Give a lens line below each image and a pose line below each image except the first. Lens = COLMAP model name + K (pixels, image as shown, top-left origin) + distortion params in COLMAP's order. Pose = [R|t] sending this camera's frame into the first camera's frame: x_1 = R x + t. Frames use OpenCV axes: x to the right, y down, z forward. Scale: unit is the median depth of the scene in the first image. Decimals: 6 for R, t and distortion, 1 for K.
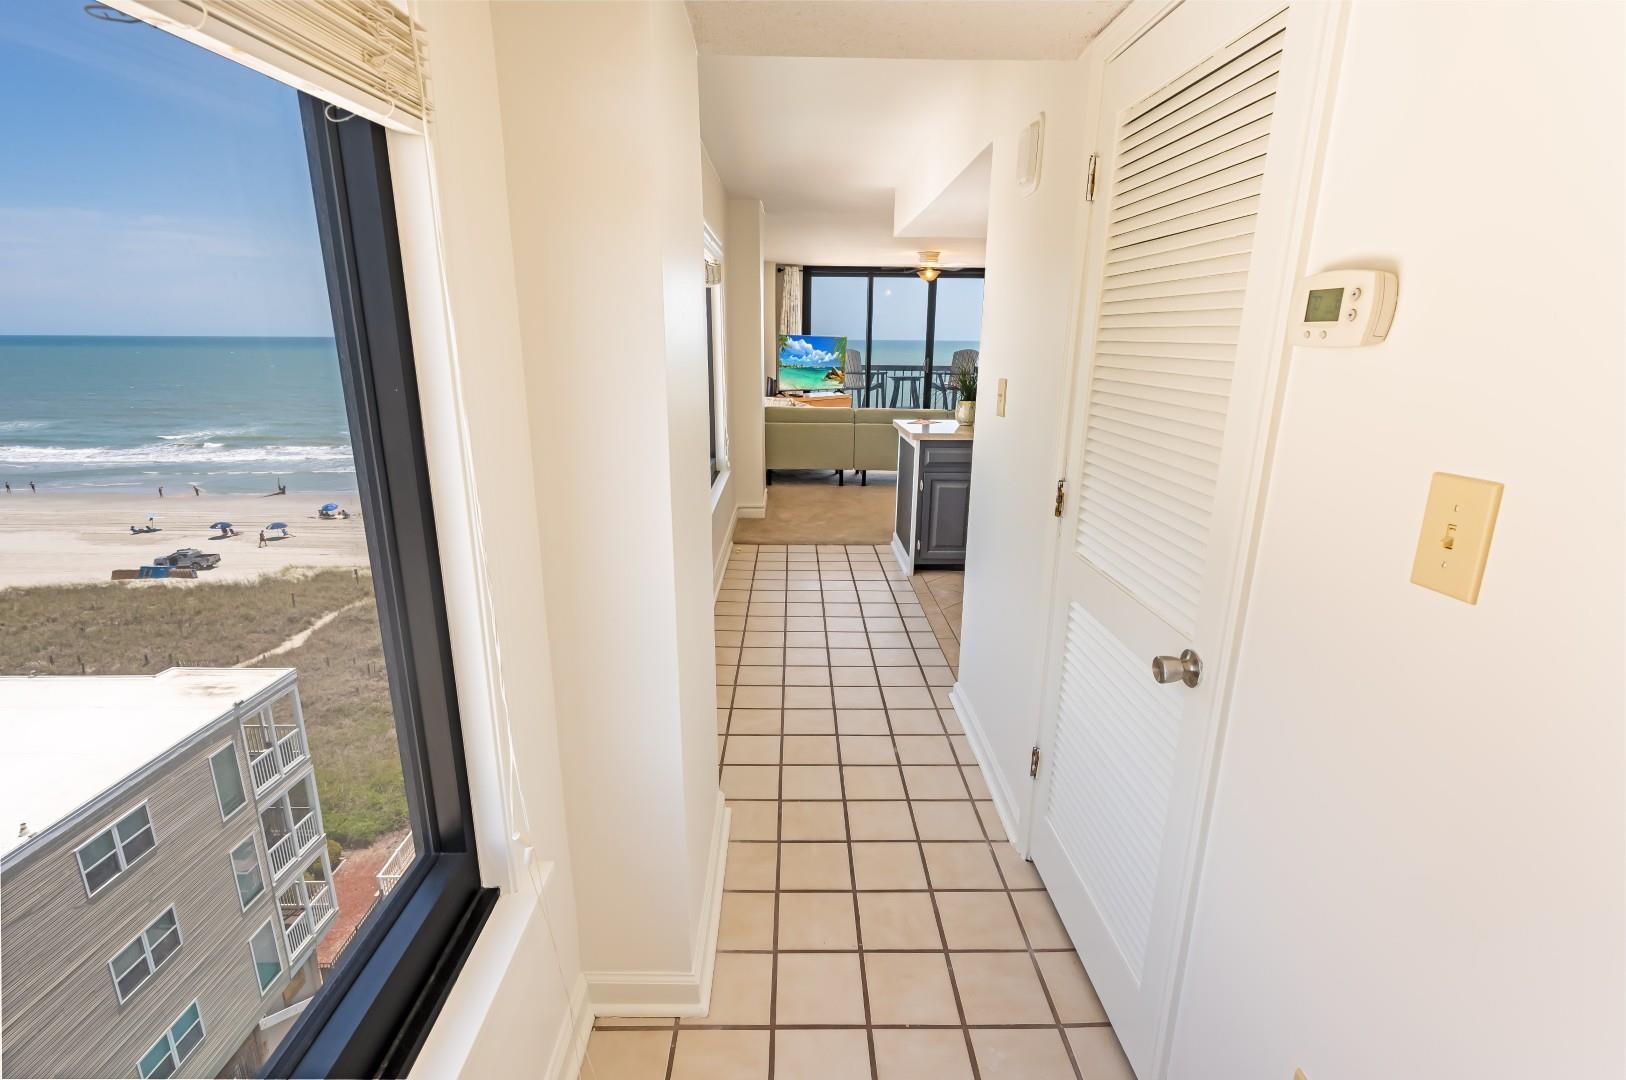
lens RADIAL K [[752.4, 0, 811.7], [0, 752.4, 542.7], [0, 0, 1]] dist [0.002005, 0.000900]
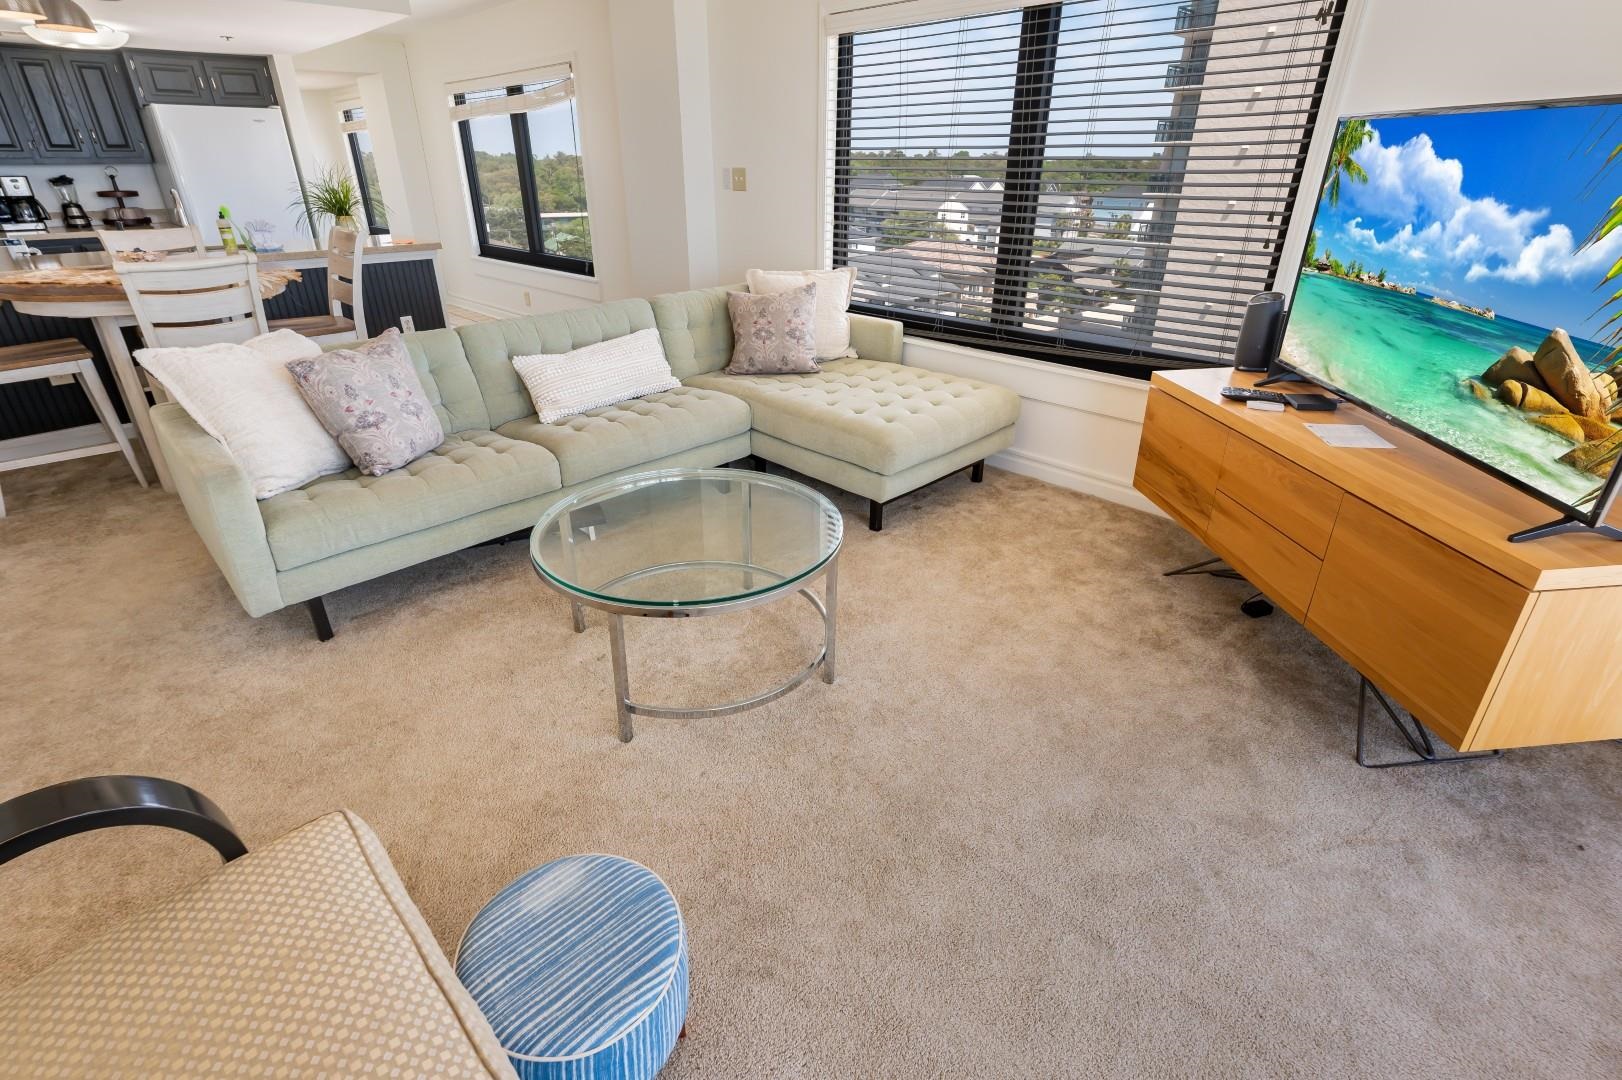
lens RADIAL K [[778.7, 0, 811.0], [0, 778.7, 540.0], [0, 0, 1]] dist [-0.003468, 0.000459]
pose [[-0.734144, 0.286152, -0.615751, 0.117333], [-0.186531, 0.786972, 0.588117, -0.131172], [0.652870, 0.546619, -0.524375, 0.502741]]
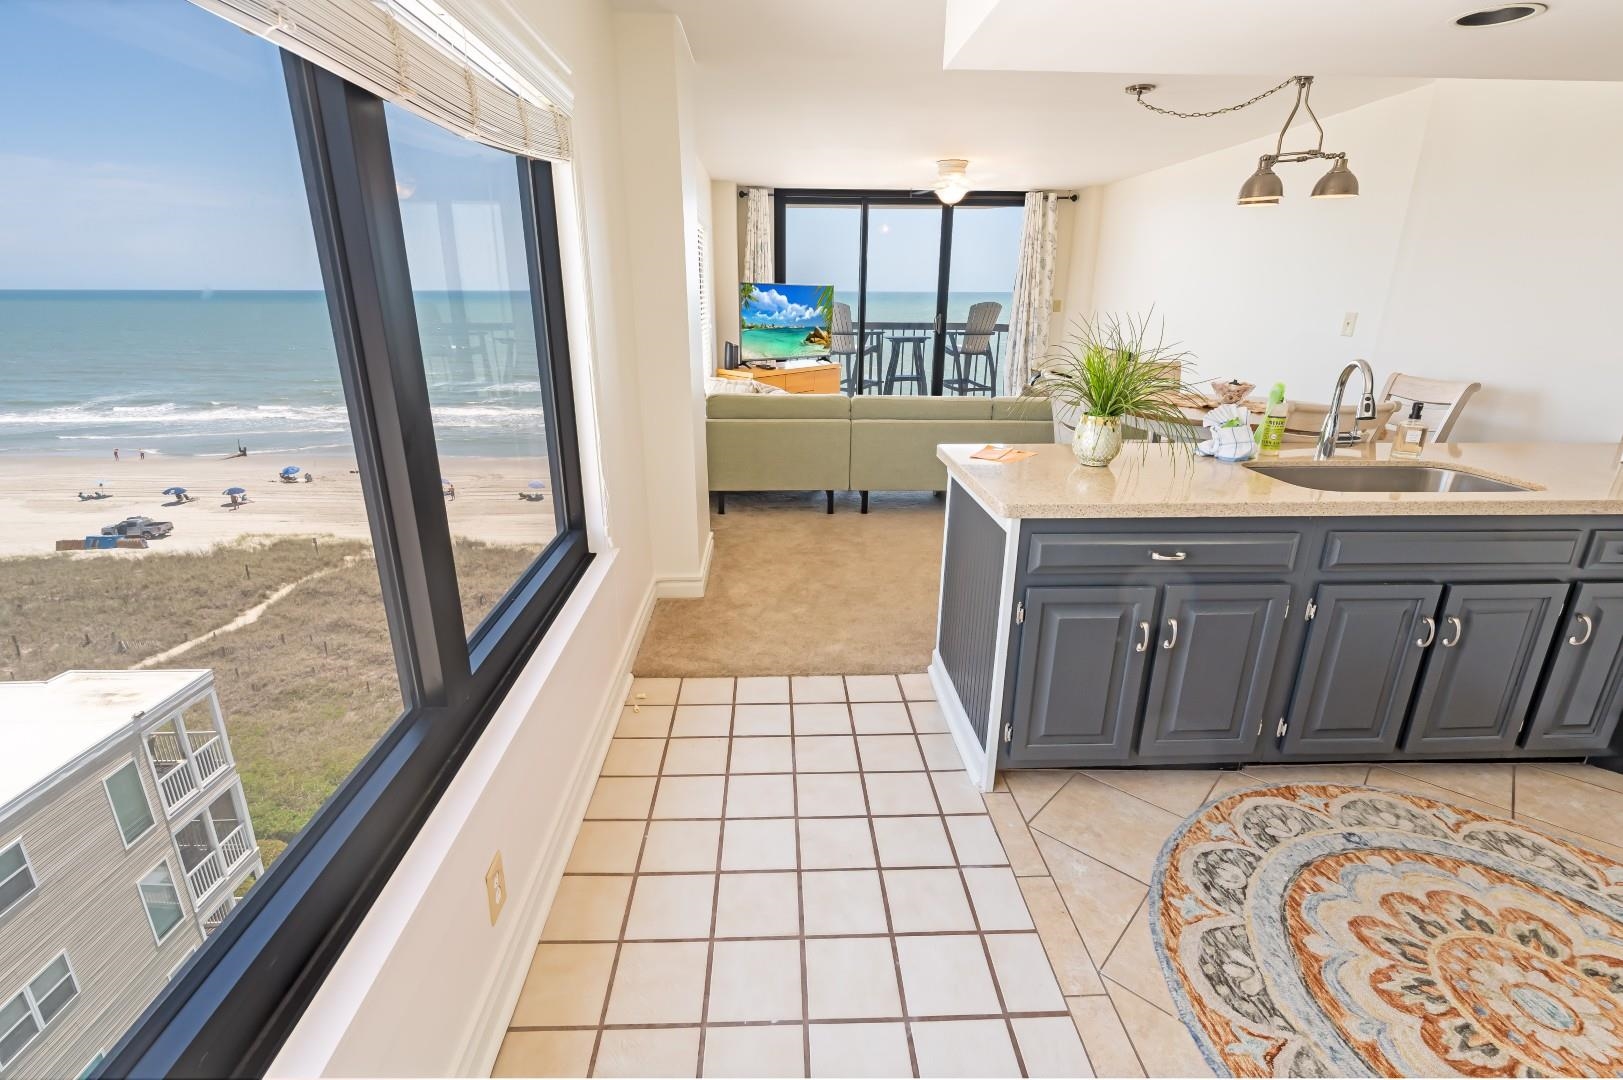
lens RADIAL K [[743.8, 0, 809.3], [0, 743.8, 535.4], [0, 0, 1]] dist [0.002073, 0.000407]
pose [[0.999754, -0.010161, 0.019704, 0.002725], [0.009092, 0.998521, 0.053601, -0.033290], [-0.020219, -0.053409, 0.998368, 0.126484]]
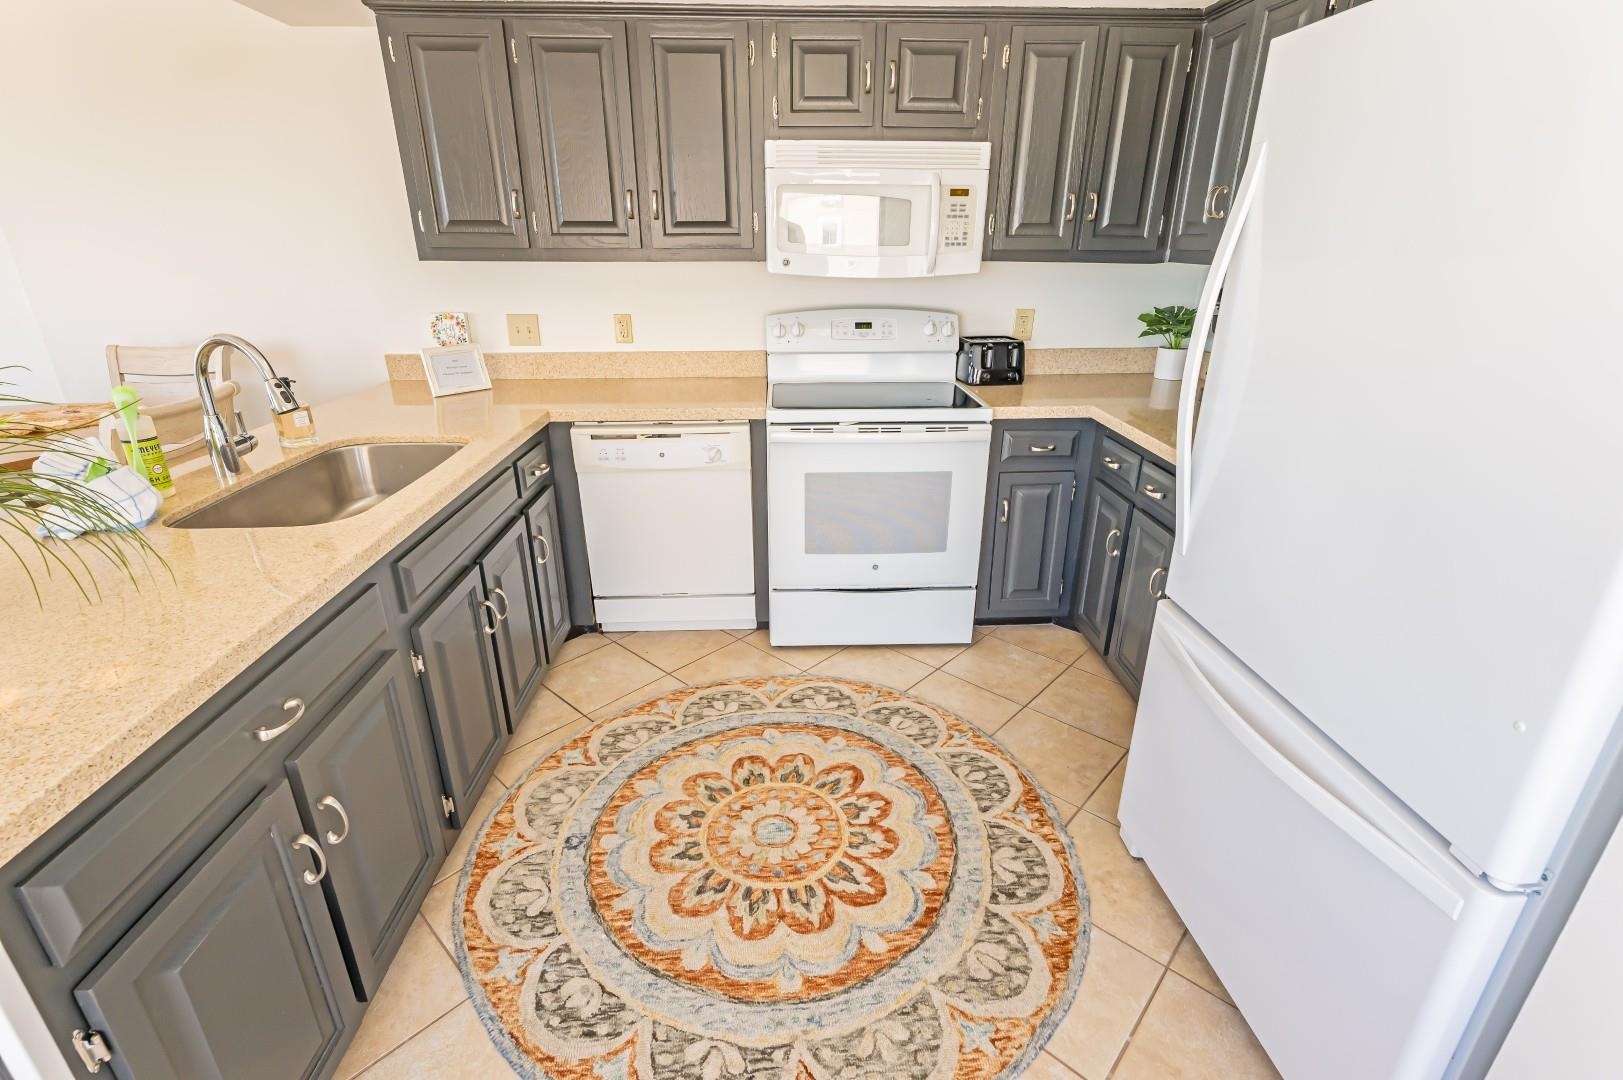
lens RADIAL K [[751.0, 0, 810.2], [0, 751.0, 542.7], [0, 0, 1]] dist [0.002005, 0.000900]
pose [[-0.010222, -0.385457, 0.922669, 0.005183], [0.259414, 0.890104, 0.374726, -0.046499], [-0.965712, 0.243184, 0.090895, 0.174810]]
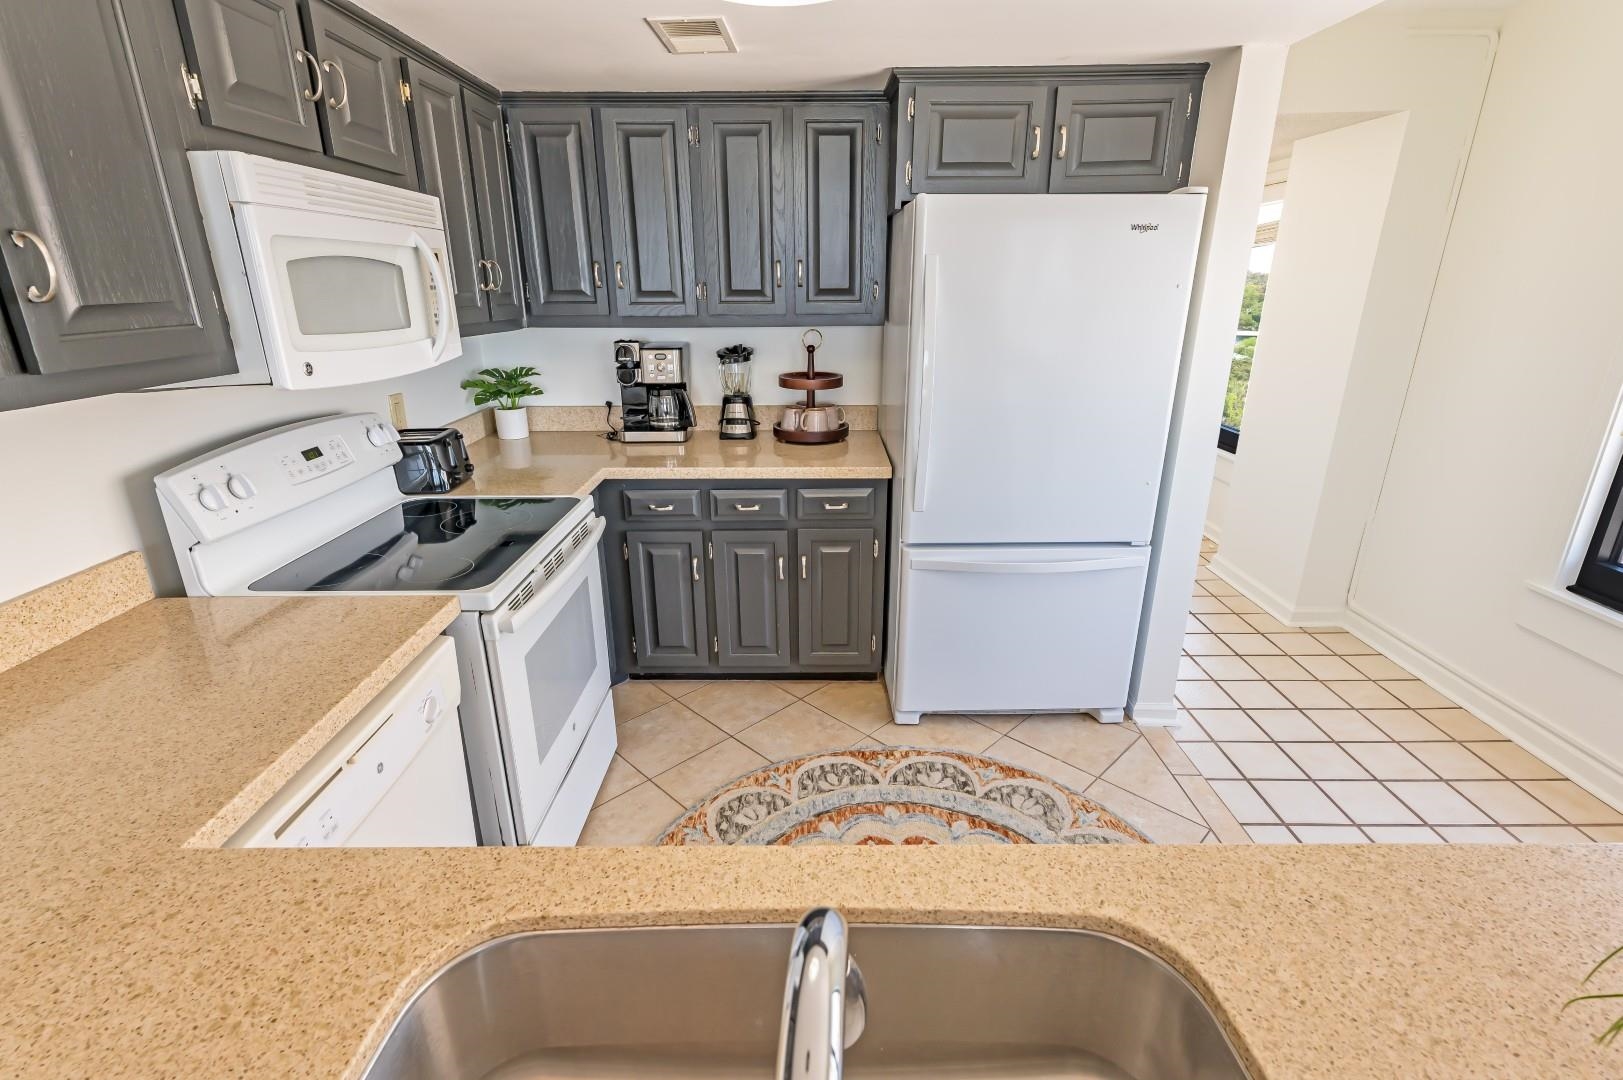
lens RADIAL K [[743.8, 0, 809.3], [0, 743.8, 535.4], [0, 0, 1]] dist [0.002073, 0.000407]
pose [[-0.999299, -0.019586, 0.031911, 0.087242], [0.001635, 0.828624, 0.559803, -0.068115], [-0.037407, 0.559462, -0.828011, 0.242754]]
